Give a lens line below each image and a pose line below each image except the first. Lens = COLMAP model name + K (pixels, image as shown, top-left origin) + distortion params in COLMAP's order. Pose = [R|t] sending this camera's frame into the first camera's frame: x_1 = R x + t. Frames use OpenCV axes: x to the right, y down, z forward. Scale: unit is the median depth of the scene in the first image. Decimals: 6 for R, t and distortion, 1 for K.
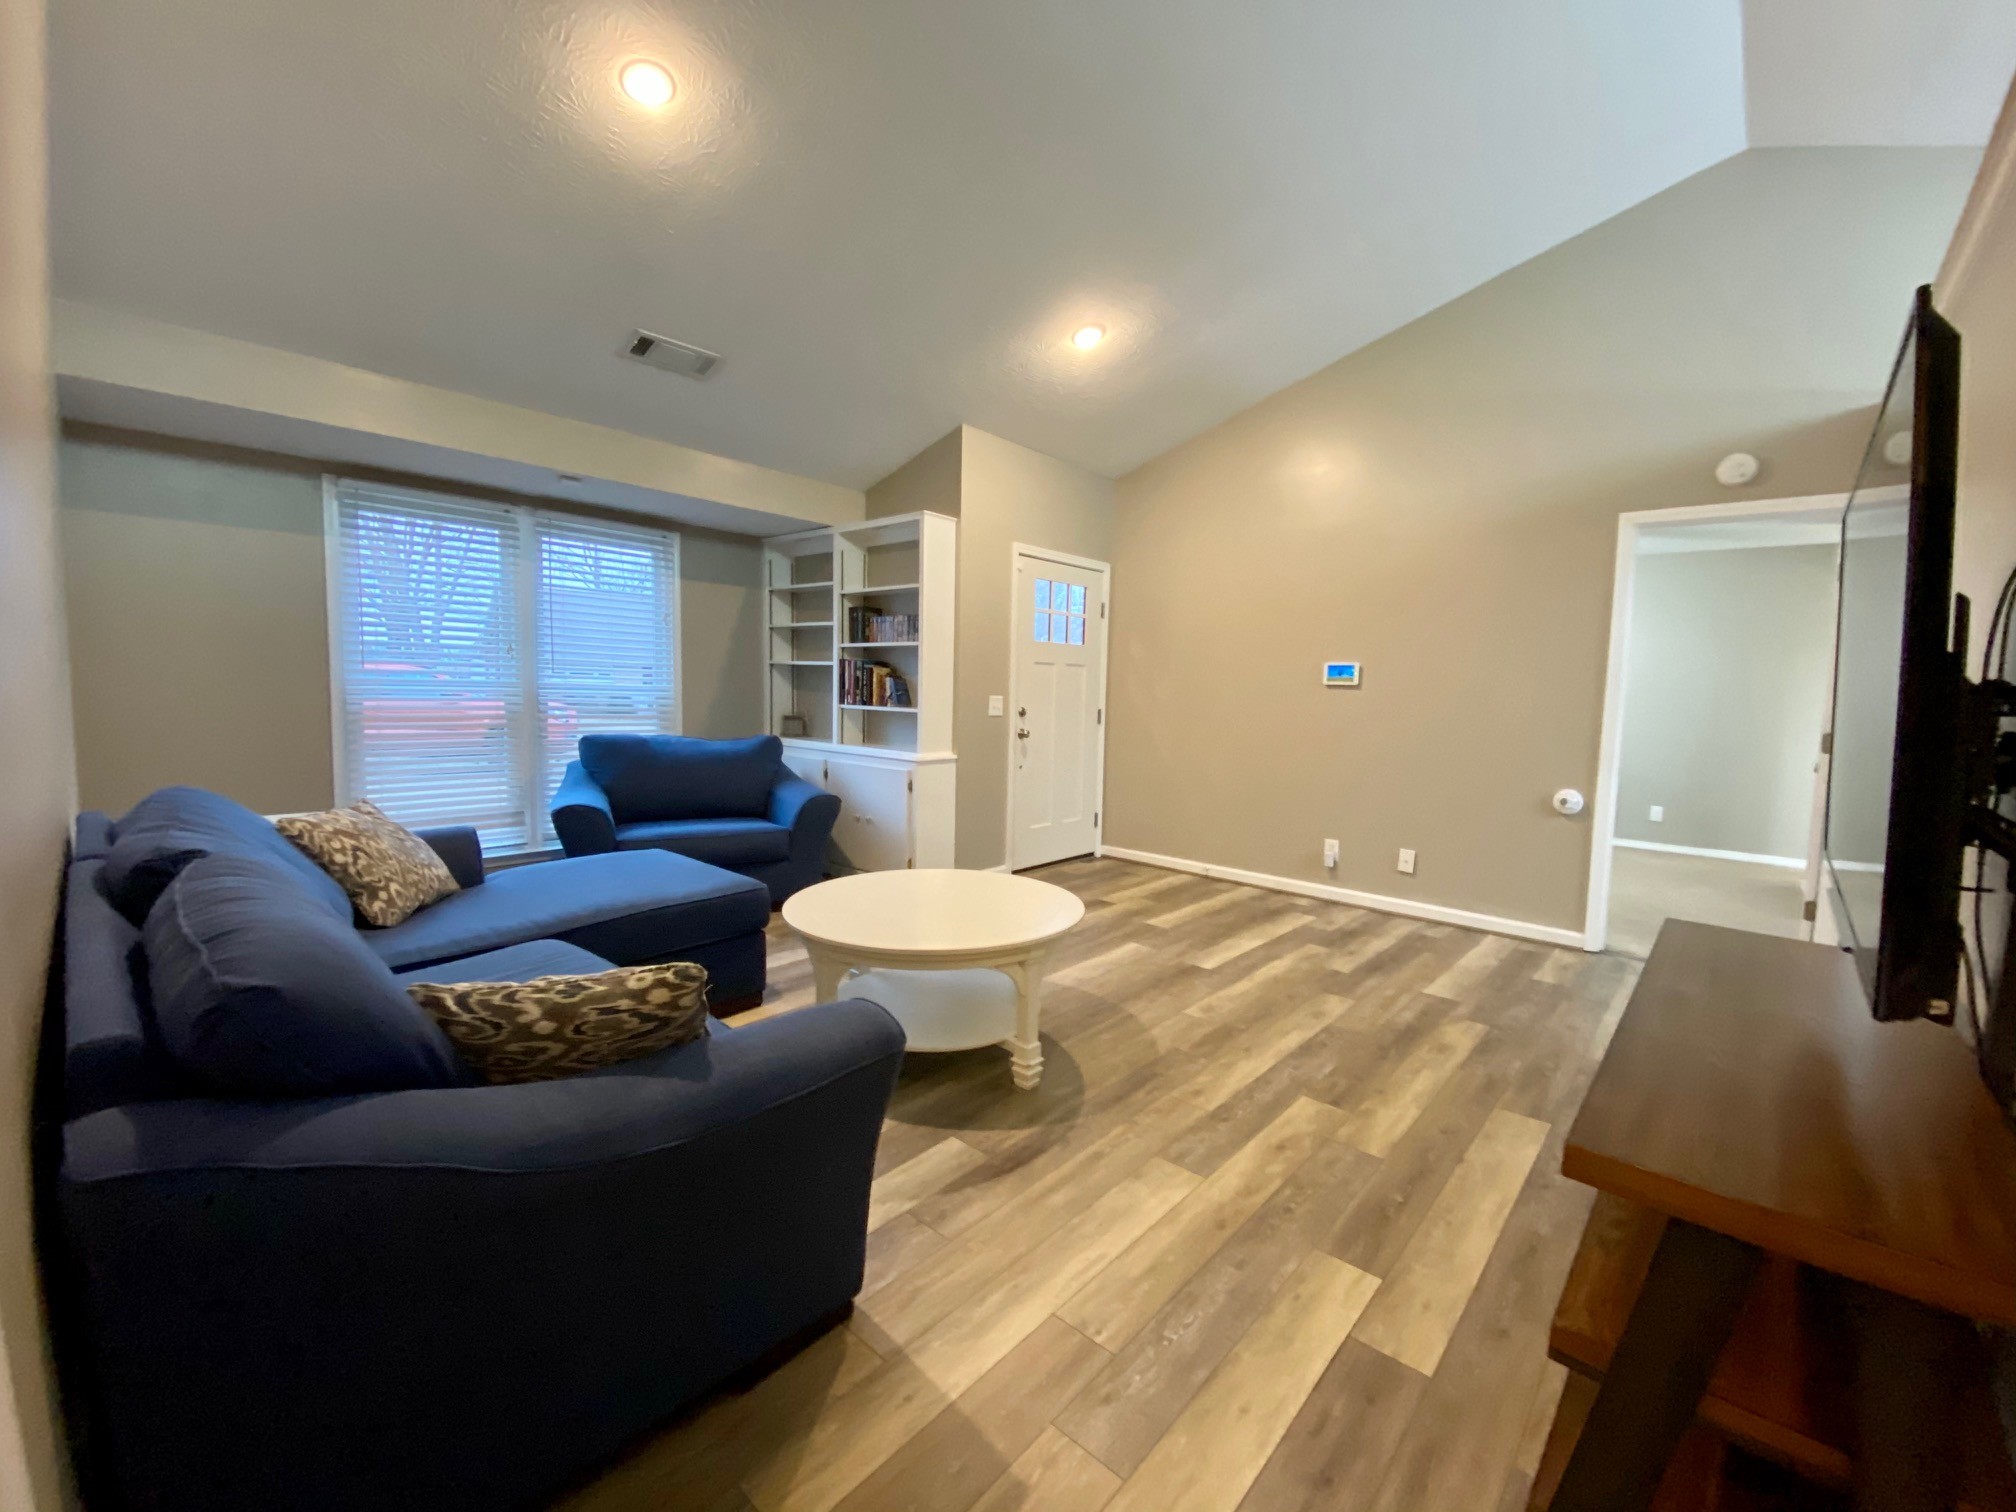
lens RADIAL K [[819.5, 0, 1008.0], [0, 819.5, 756.0], [0, 0, 1]] dist [0.025200, -0.021239]
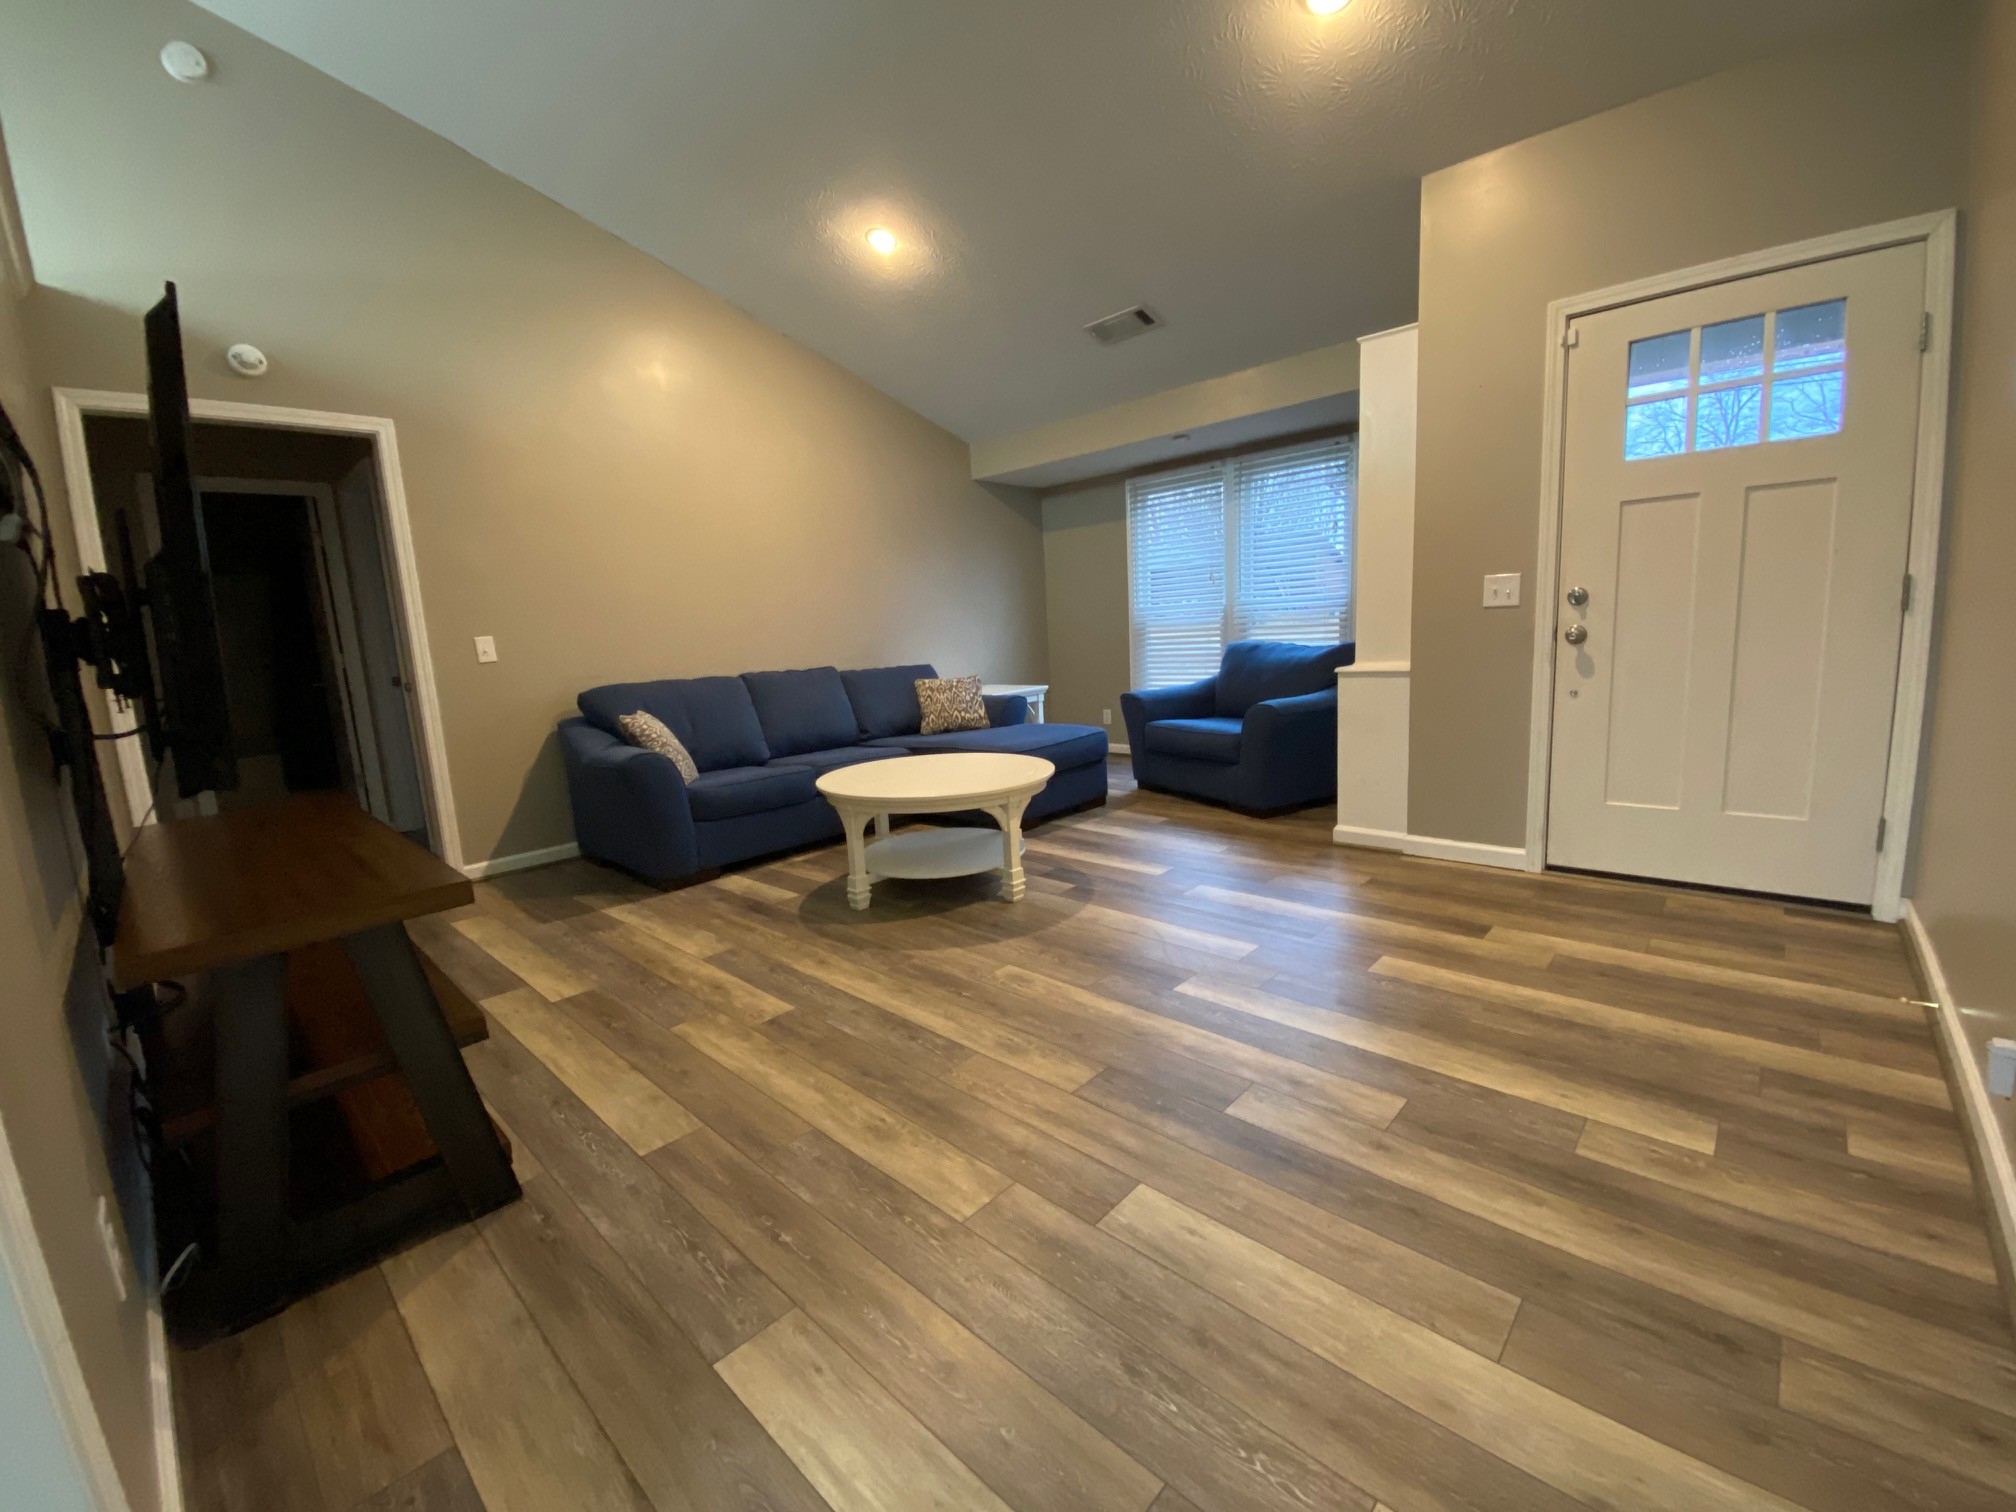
lens RADIAL K [[819.5, 0, 1008.0], [0, 819.5, 756.0], [0, 0, 1]] dist [0.025200, -0.021239]
pose [[-0.028883, 0.124893, -0.991750, 1.026418], [-0.038477, 0.991289, 0.125955, -0.000887], [0.998842, 0.041797, -0.023826, 1.031498]]
